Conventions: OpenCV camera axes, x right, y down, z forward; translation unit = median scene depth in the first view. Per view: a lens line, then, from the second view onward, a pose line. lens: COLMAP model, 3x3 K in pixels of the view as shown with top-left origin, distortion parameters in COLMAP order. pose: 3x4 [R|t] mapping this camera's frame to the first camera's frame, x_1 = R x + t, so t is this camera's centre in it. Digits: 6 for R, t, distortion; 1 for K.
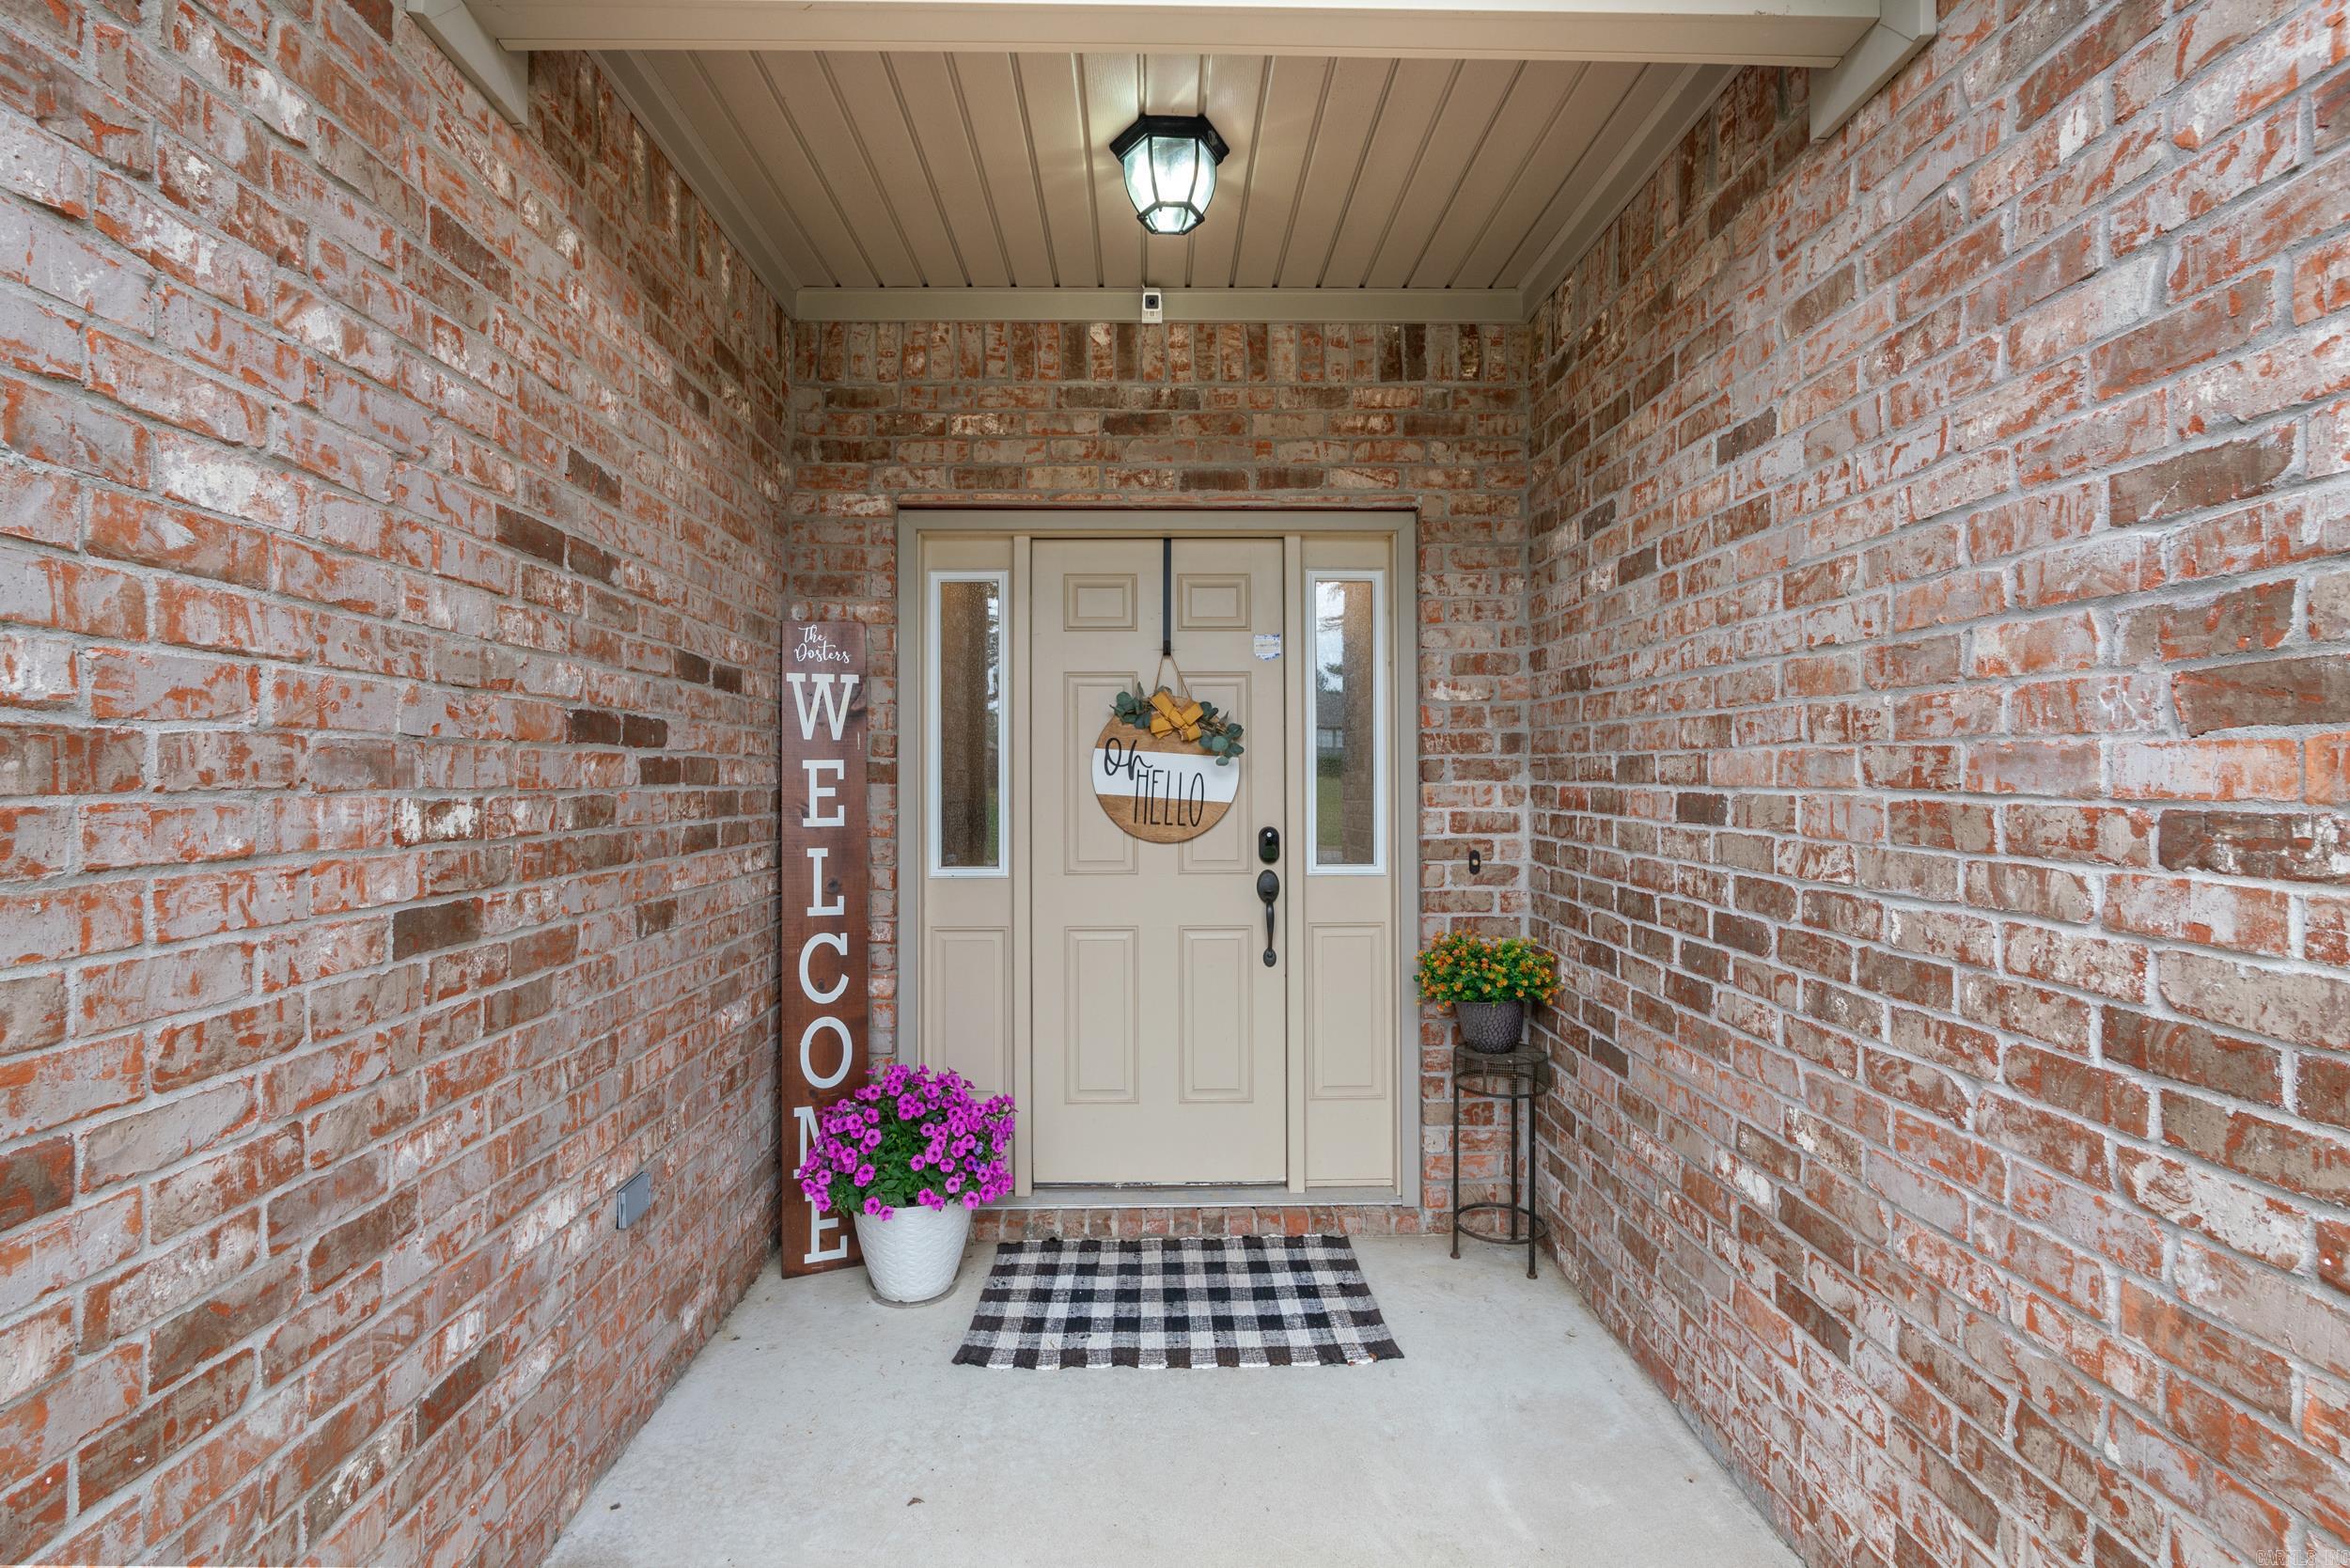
lens RADIAL K [[1090.6, 0, 1182.6], [0, 1090.6, 777.8], [0, 0, 1]] dist [-0.006898, 0.001571]
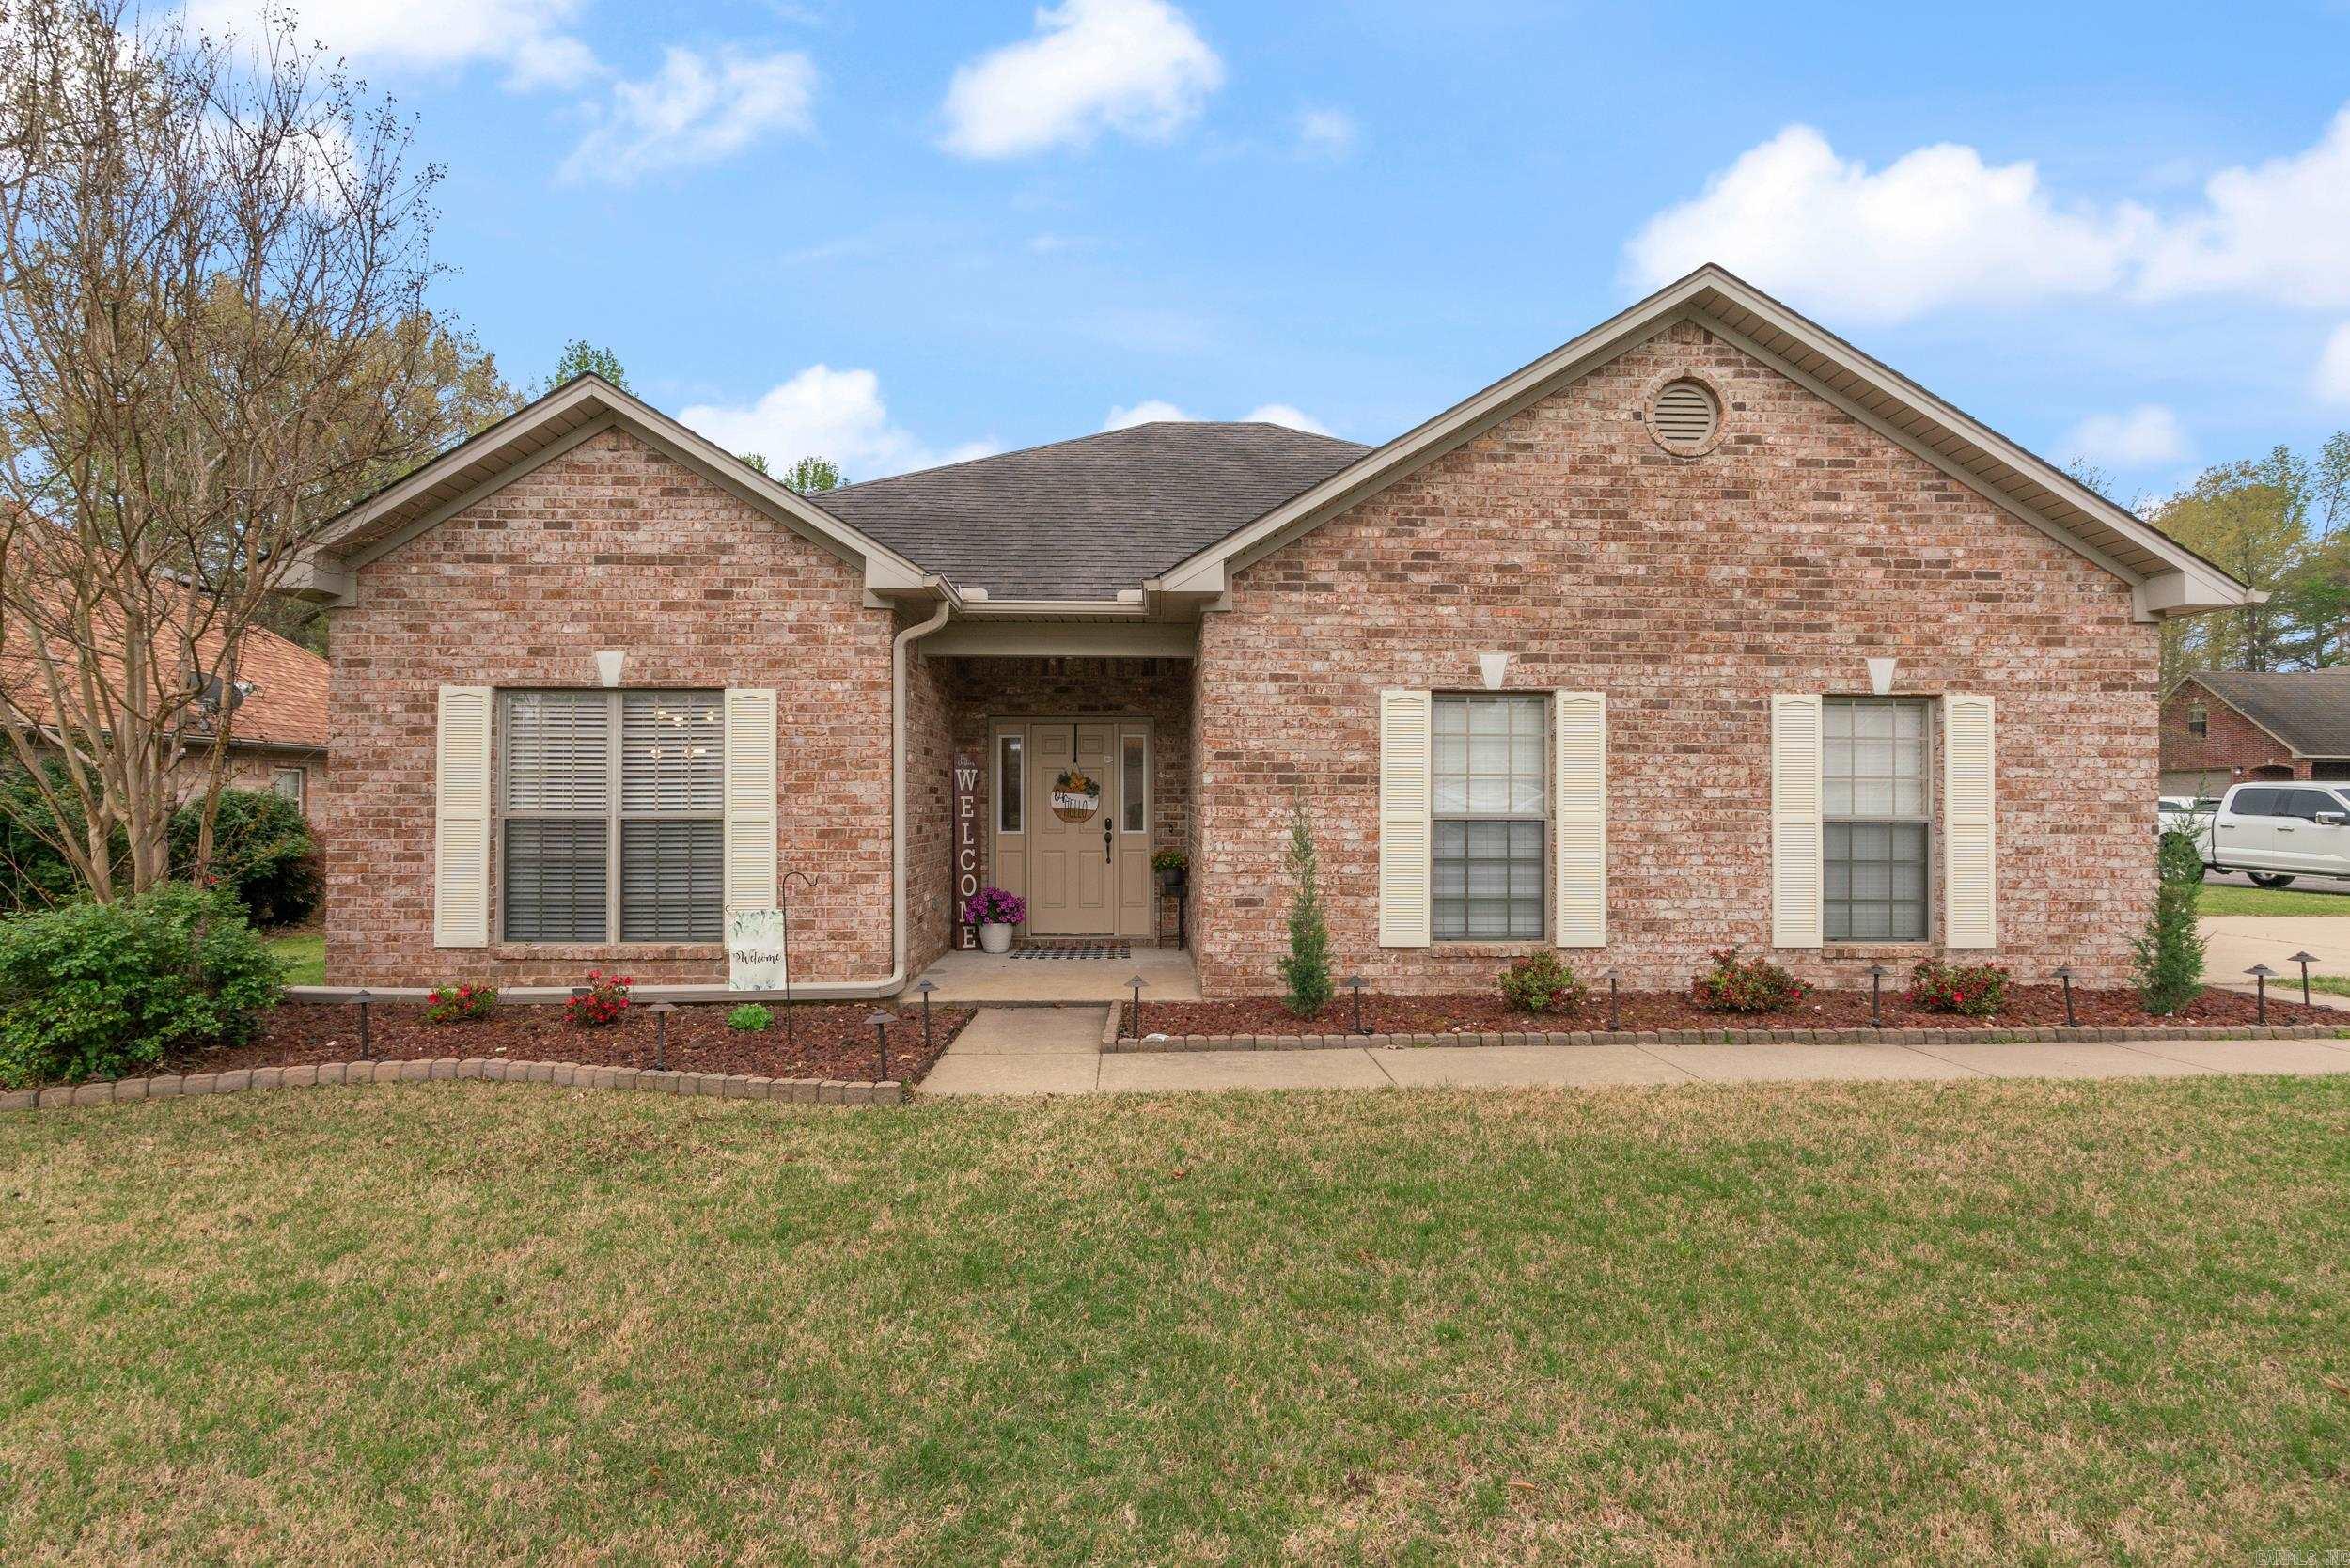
lens RADIAL K [[1090.6, 0, 1184.5], [0, 1090.6, 809.0], [0, 0, 1]] dist [-0.006898, 0.001571]
pose [[0.999909, 0.003352, 0.013038, 0.274630], [-0.003416, 0.999982, 0.004845, 0.003690], [-0.013021, -0.004889, 0.999903, -2.241363]]
